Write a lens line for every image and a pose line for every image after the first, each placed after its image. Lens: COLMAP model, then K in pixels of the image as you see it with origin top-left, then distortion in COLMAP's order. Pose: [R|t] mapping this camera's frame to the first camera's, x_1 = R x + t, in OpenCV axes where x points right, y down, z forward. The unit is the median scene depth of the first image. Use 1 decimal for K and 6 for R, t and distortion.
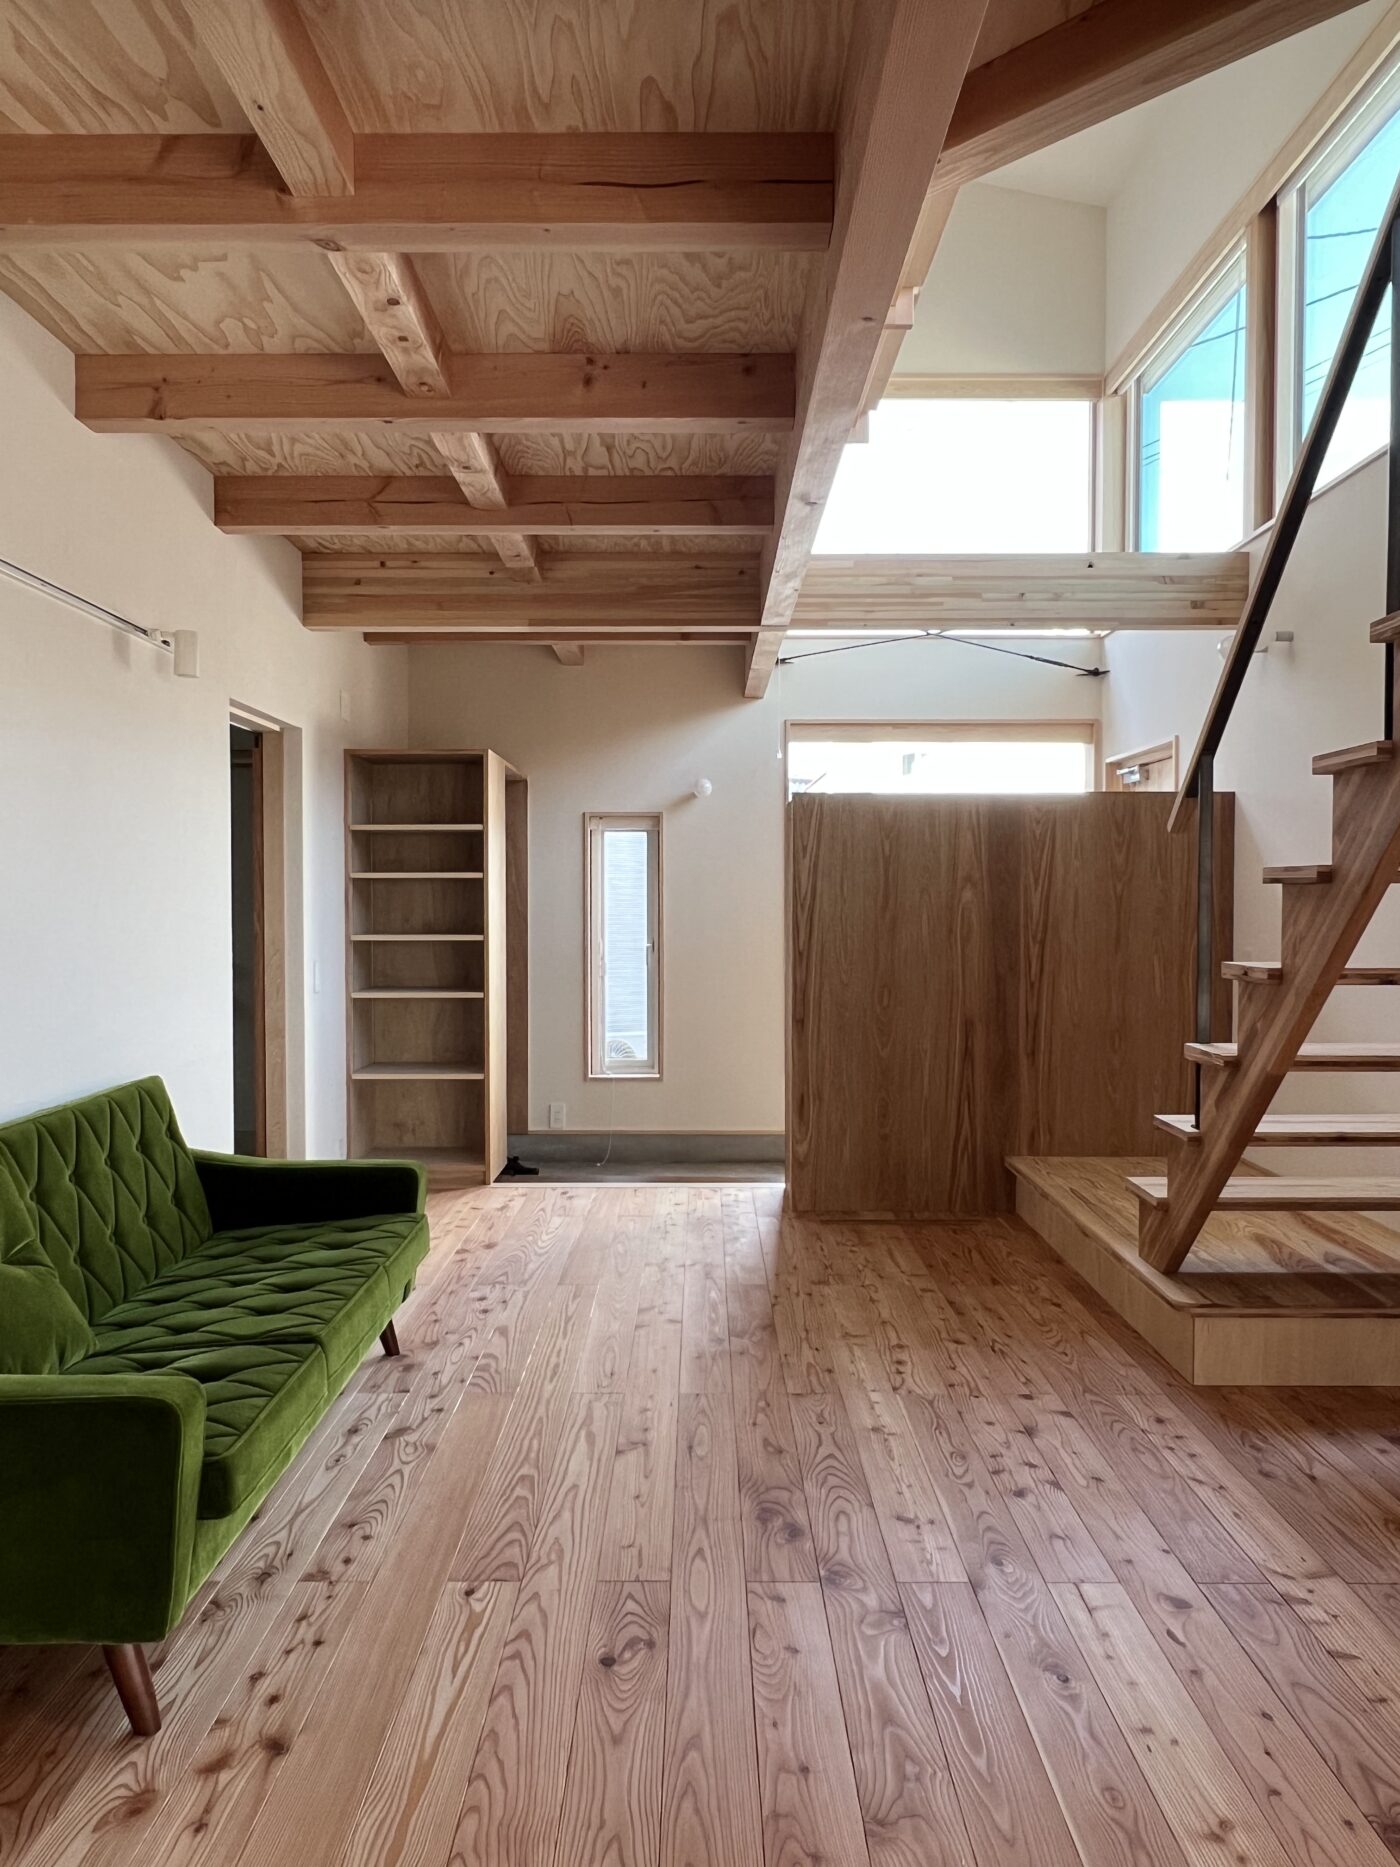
lens RADIAL K [[1343.2, 0, 728.6], [0, 1343.2, 941.5], [0, 0, 1]] dist [0.004505, 0.008683]
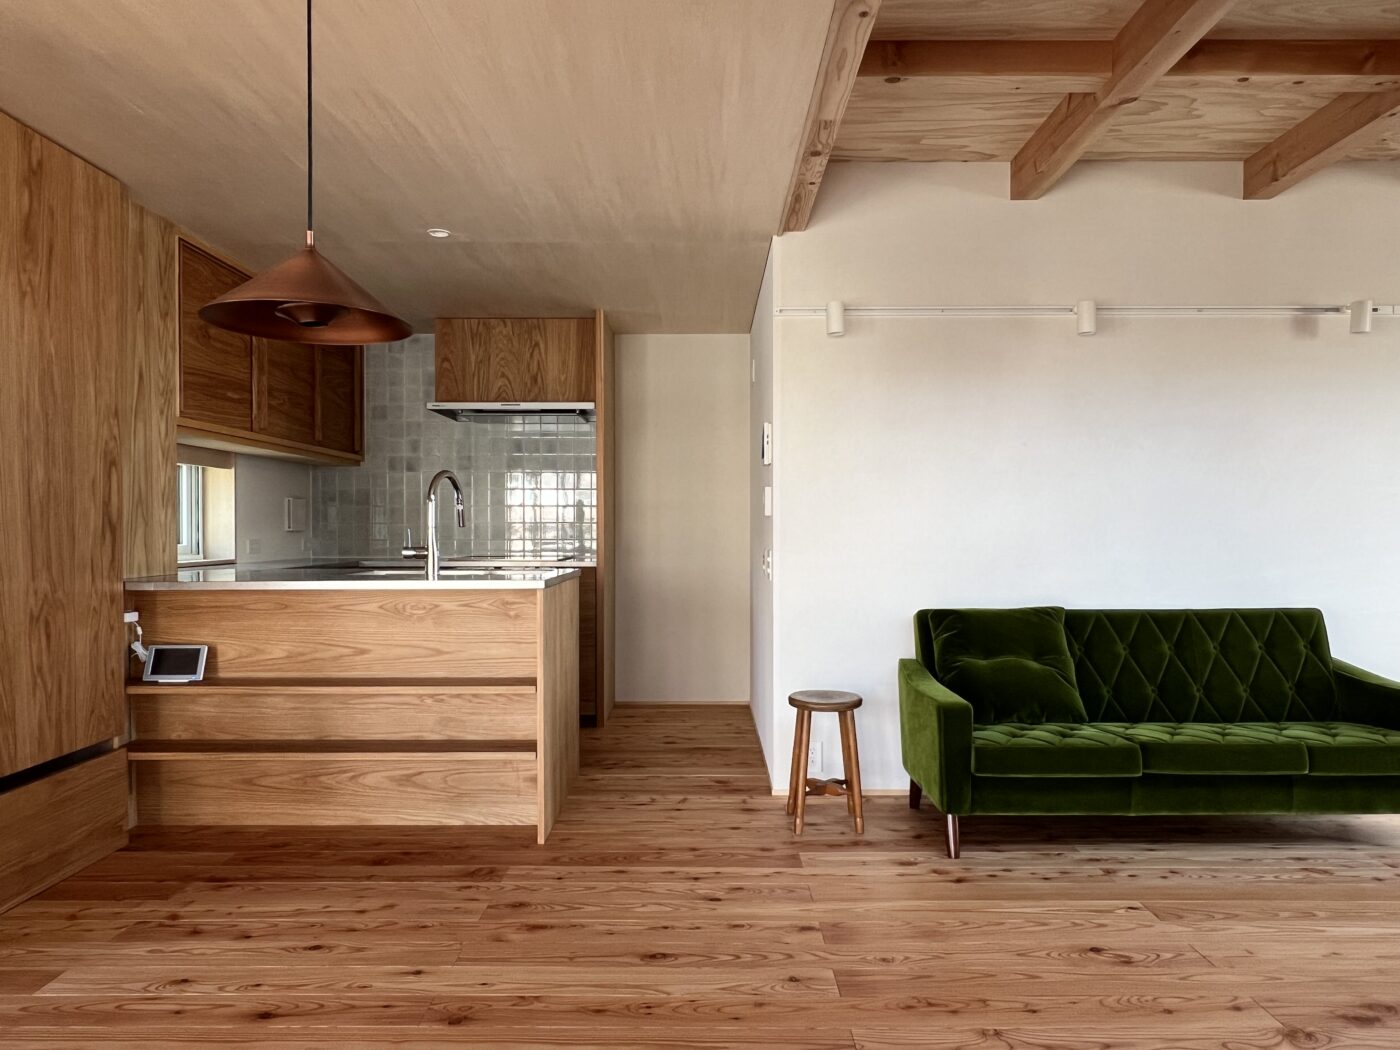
lens RADIAL K [[939.0, 0, 680.4], [0, 939.0, 545.7], [0, 0, 1]] dist [-0.006729, 0.008998]
pose [[-0.019716, 0.019427, -0.999617, 0.928519], [-0.023099, 0.999535, 0.019881, 0.037646], [0.999539, 0.023482, -0.019258, 0.464358]]
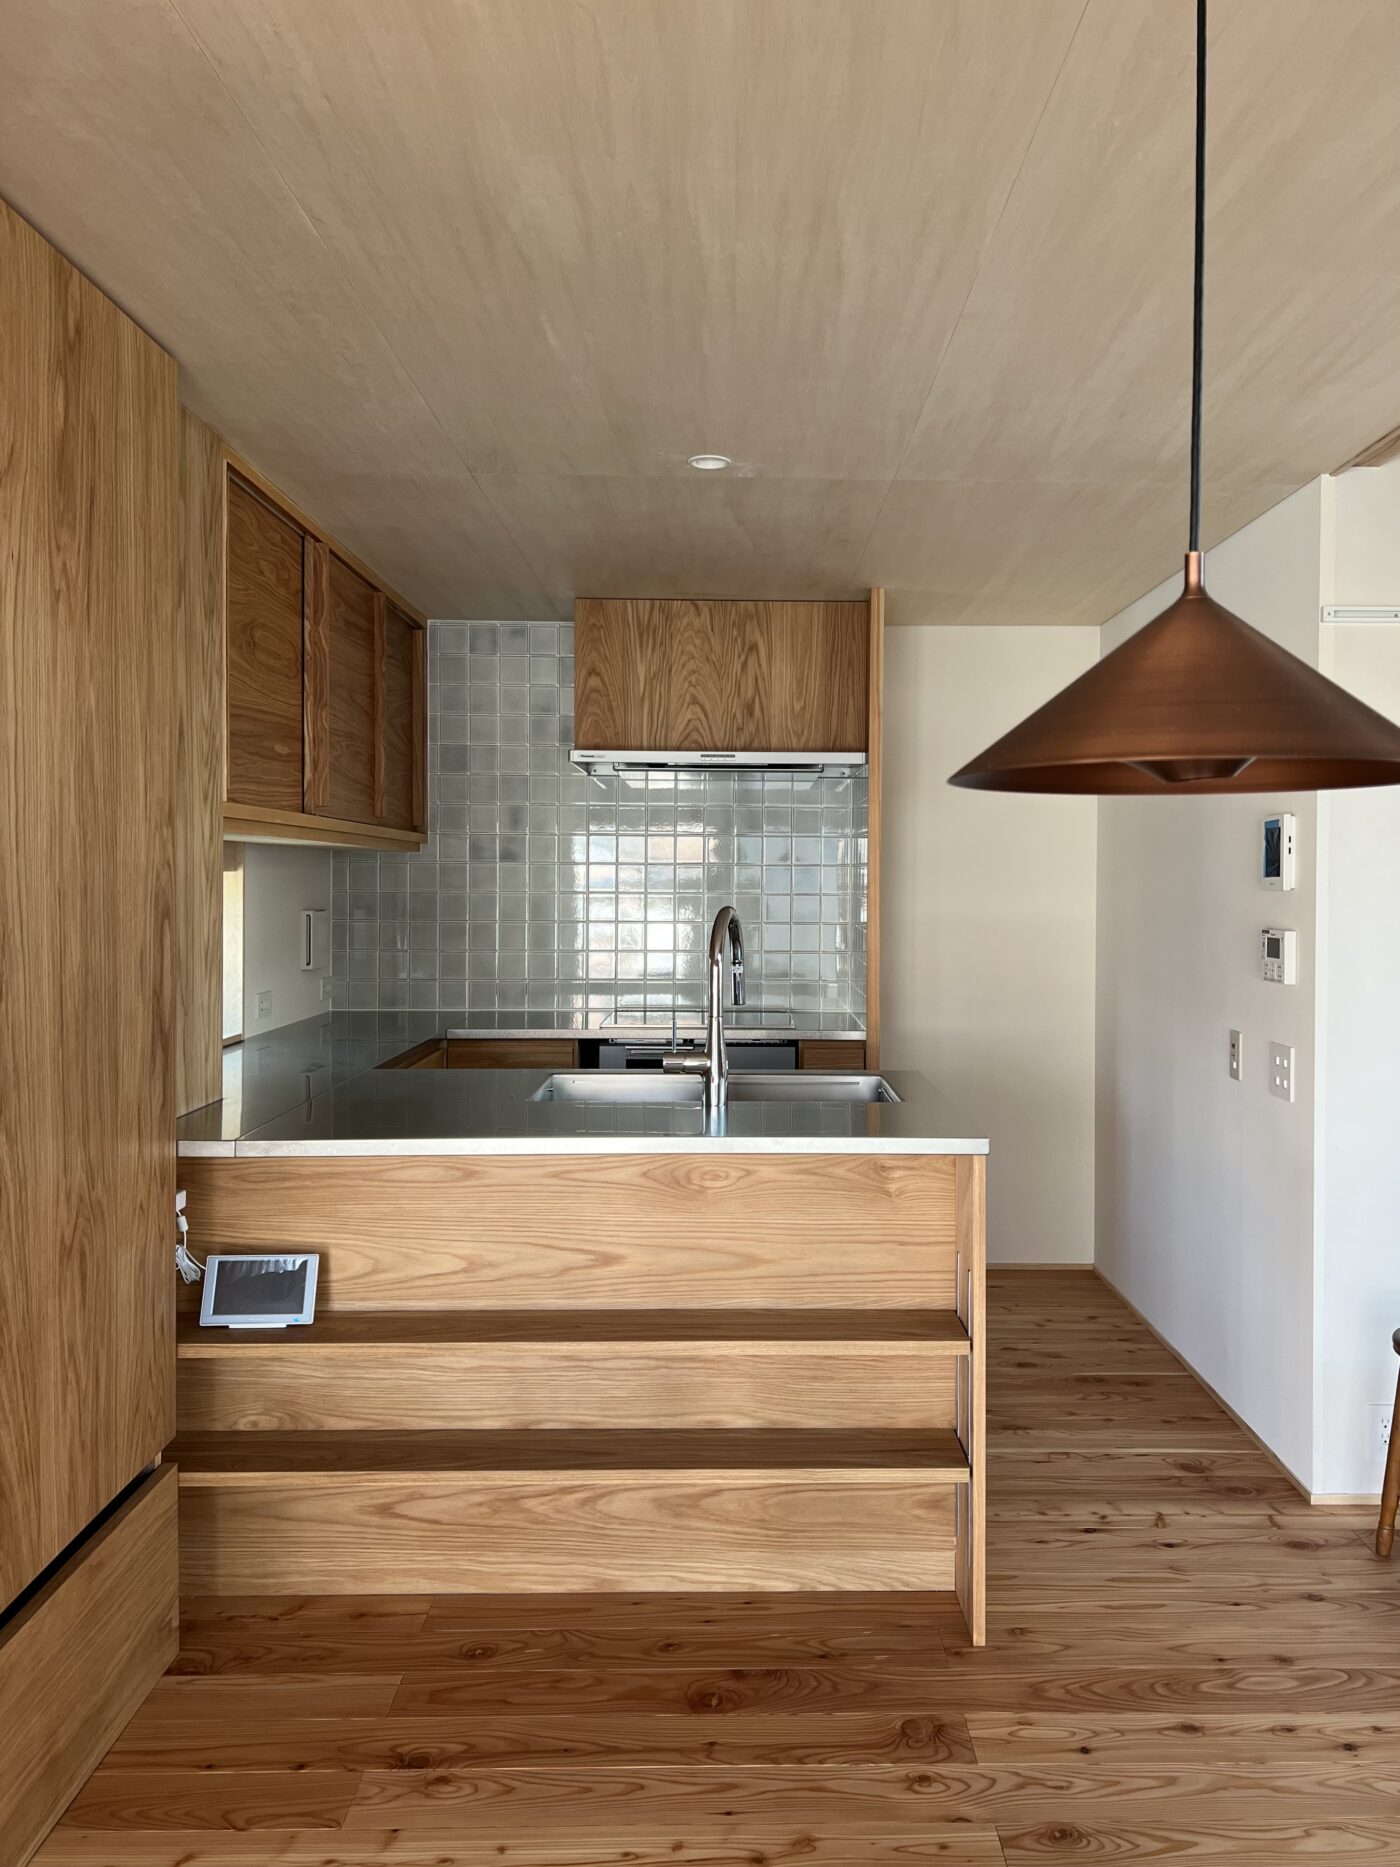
lens RADIAL K [[1453.9, 0, 715.9], [0, 1453.9, 904.1], [0, 0, 1]] dist [0.042956, -0.047223]
pose [[0.008315, 0.018925, -0.999786, 0.679828], [-0.030565, 0.999359, 0.018663, -0.071883], [0.999498, 0.030404, 0.008888, 0.025209]]
